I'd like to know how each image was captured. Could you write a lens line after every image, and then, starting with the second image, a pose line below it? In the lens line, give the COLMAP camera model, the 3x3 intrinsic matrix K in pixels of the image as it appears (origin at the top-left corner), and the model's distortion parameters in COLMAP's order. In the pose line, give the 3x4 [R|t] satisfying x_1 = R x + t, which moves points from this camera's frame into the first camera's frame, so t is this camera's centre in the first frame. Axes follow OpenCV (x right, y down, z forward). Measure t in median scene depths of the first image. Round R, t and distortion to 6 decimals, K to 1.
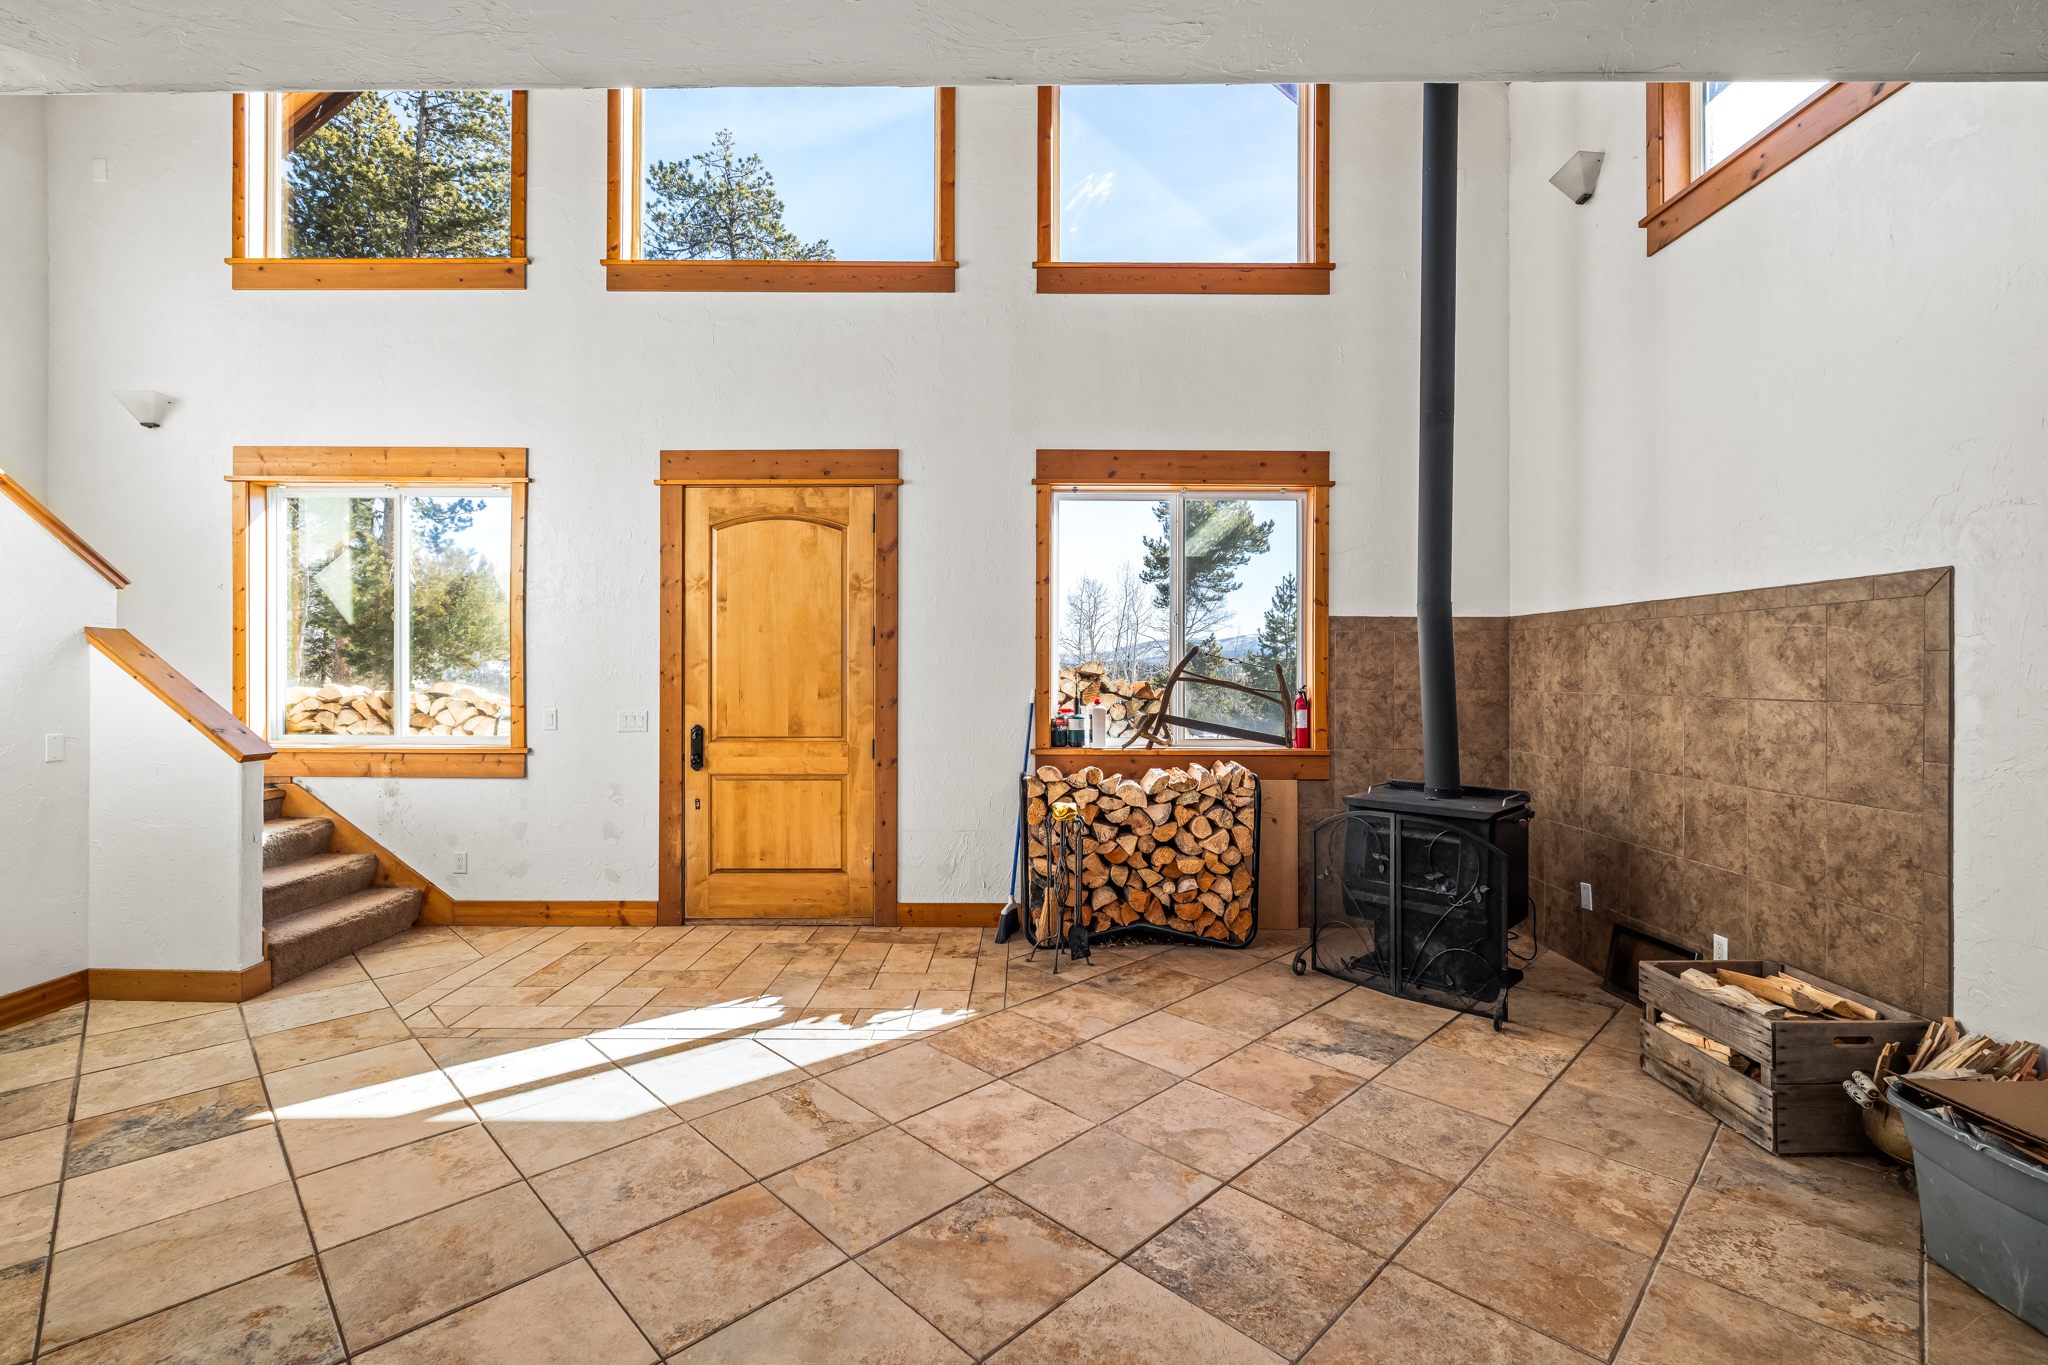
lens RADIAL K [[905.2, 0, 1033.4], [0, 905.2, 674.3], [0, 0, 1]] dist [-0.007750, 0.000412]
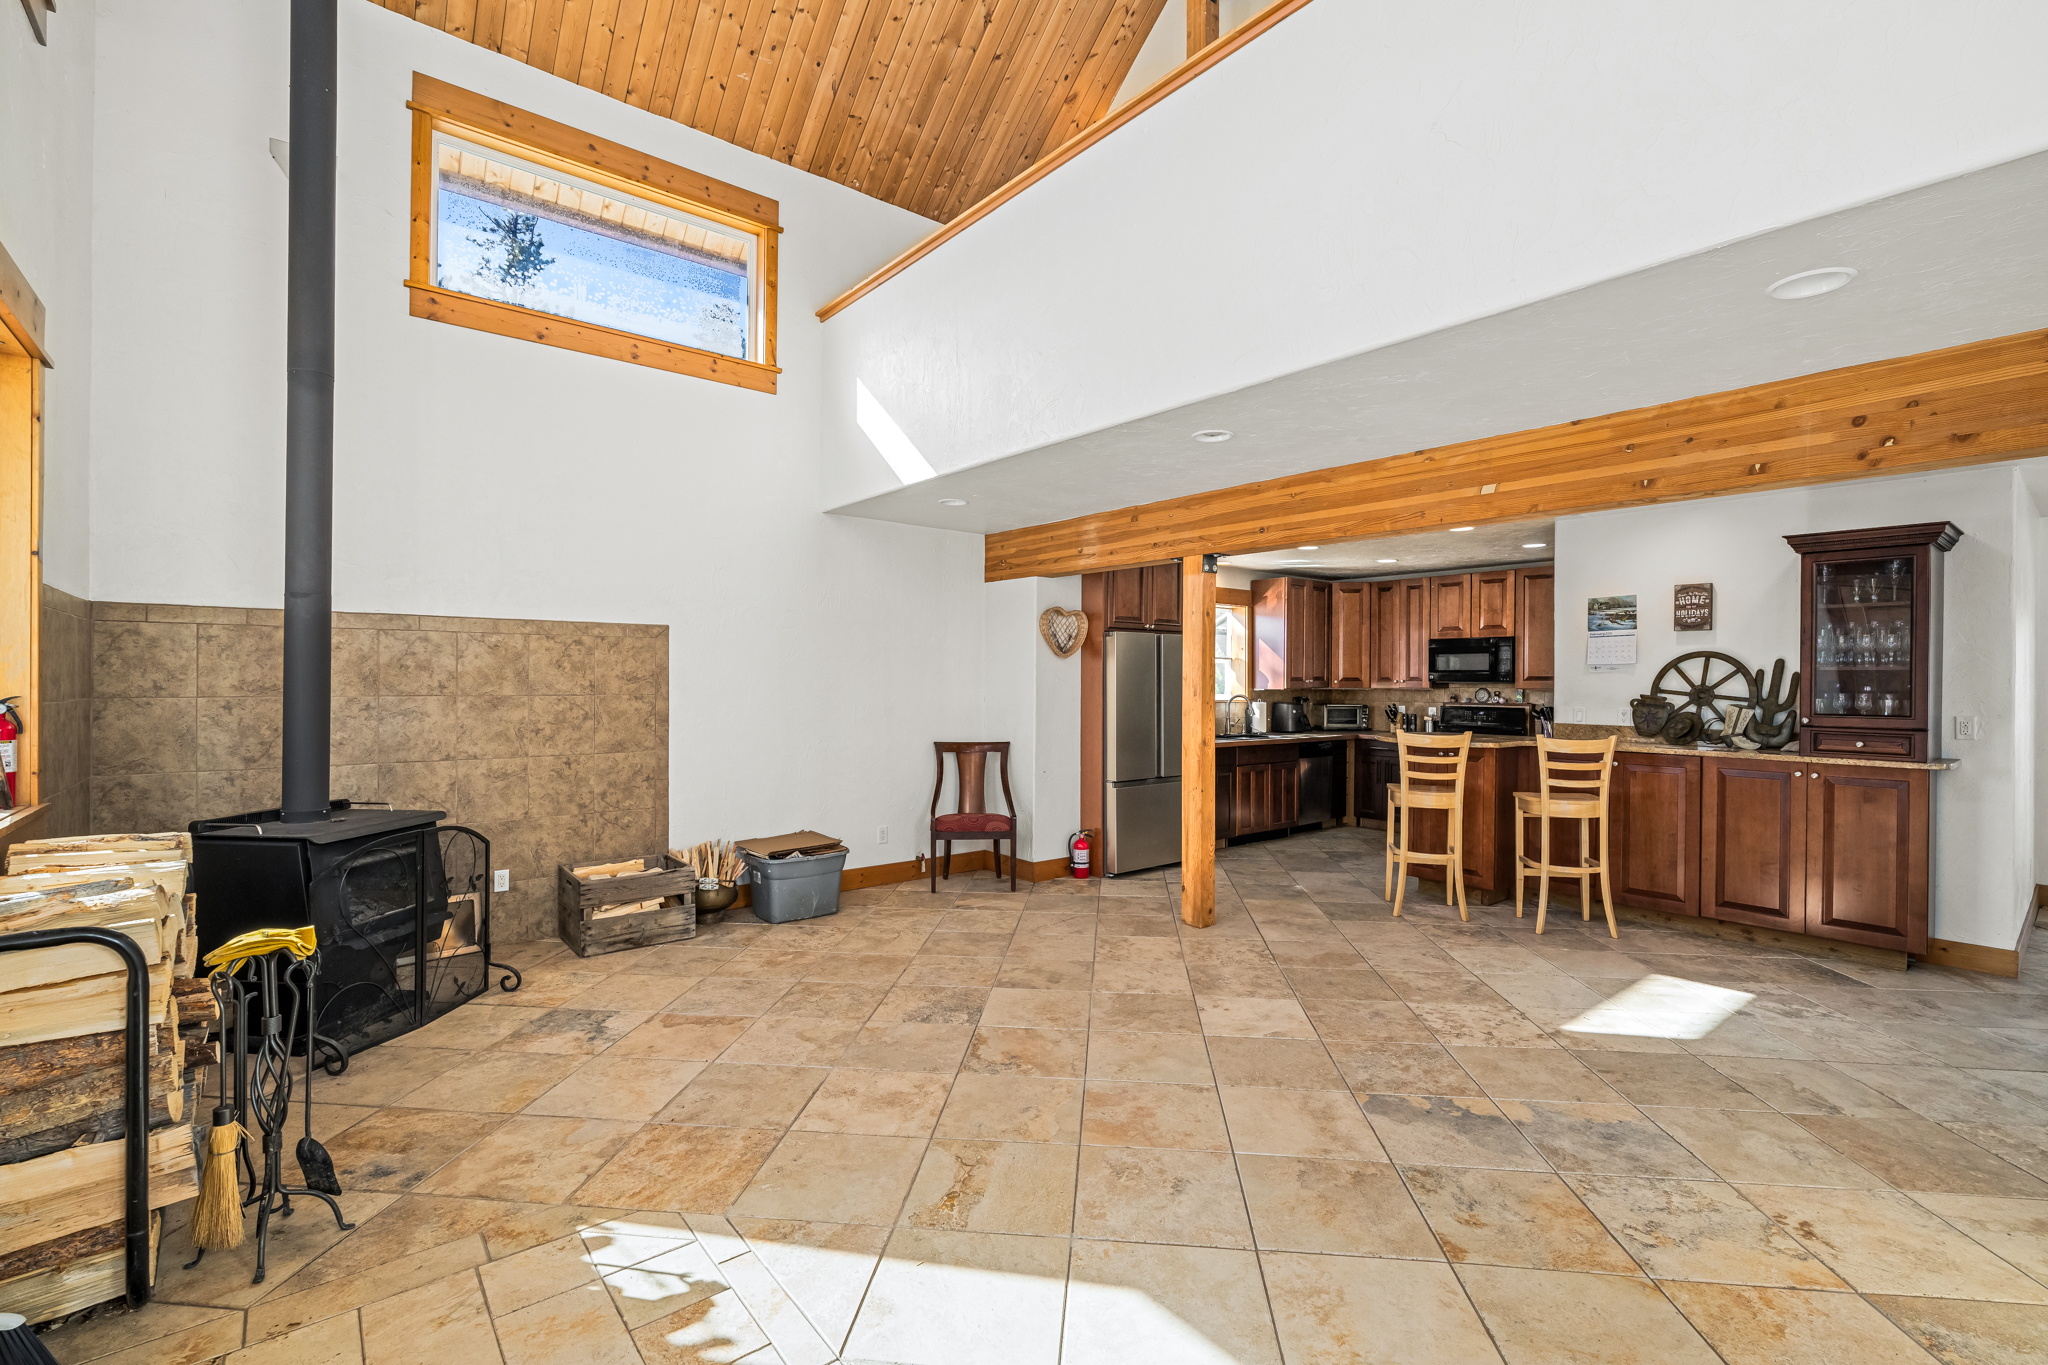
lens RADIAL K [[905.2, 0, 1028.9], [0, 905.2, 685.2], [0, 0, 1]] dist [-0.007750, 0.000412]
pose [[-0.639636, -0.008223, 0.768634, -0.832664], [-0.004137, 0.999965, 0.007255, -0.002867], [-0.768667, 0.001461, -0.639648, 1.318807]]
